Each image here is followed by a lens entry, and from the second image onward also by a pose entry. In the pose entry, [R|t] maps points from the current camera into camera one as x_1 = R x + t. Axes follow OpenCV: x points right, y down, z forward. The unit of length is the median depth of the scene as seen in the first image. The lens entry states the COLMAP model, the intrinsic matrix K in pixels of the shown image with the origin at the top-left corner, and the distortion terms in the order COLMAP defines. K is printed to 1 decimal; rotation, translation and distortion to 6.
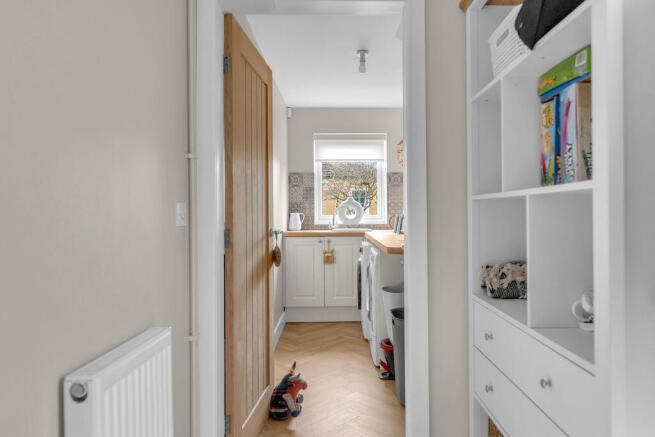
lens RADIAL K [[455.5, 0, 327.7], [0, 455.5, 214.3], [0, 0, 1]] dist [0.010756, 0.002141]
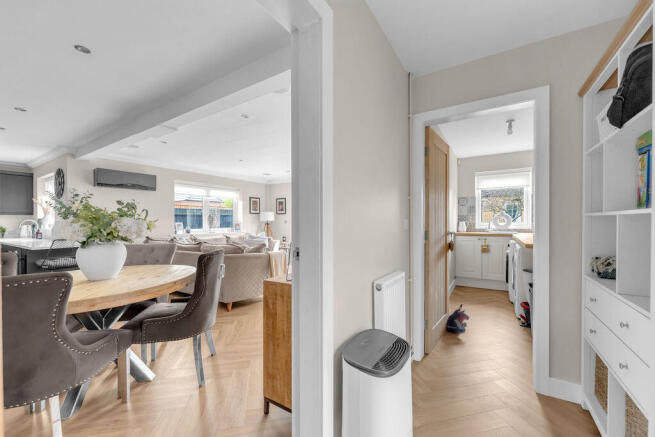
lens RADIAL K [[268.5, 0, 330.5], [0, 268.5, 223.8], [0, 0, 1]] dist [-0.001989, 0.000018]
pose [[0.864111, 0.008232, -0.503234, 0.016792], [-0.002838, 0.999930, 0.011483, -0.012330], [0.503293, -0.008494, 0.864074, -0.262706]]
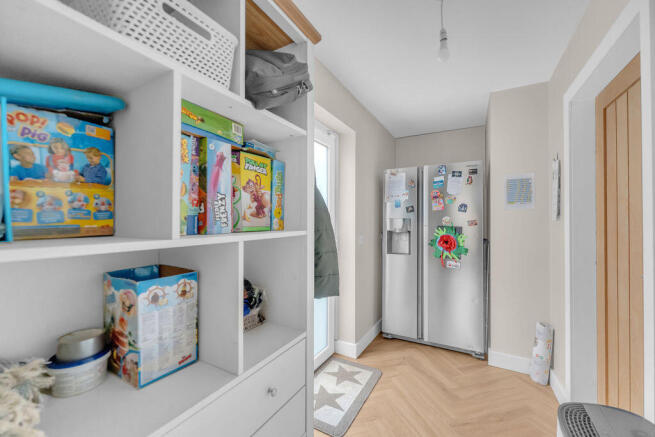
lens RADIAL K [[261.8, 0, 327.8], [0, 261.8, 217.2], [0, 0, 1]] dist [-0.007859, 0.000100]
pose [[-0.882363, 0.011729, 0.470424, 0.003429], [0.012123, 0.999924, -0.002192, -0.062768], [-0.470414, 0.003769, -0.882438, 0.975817]]
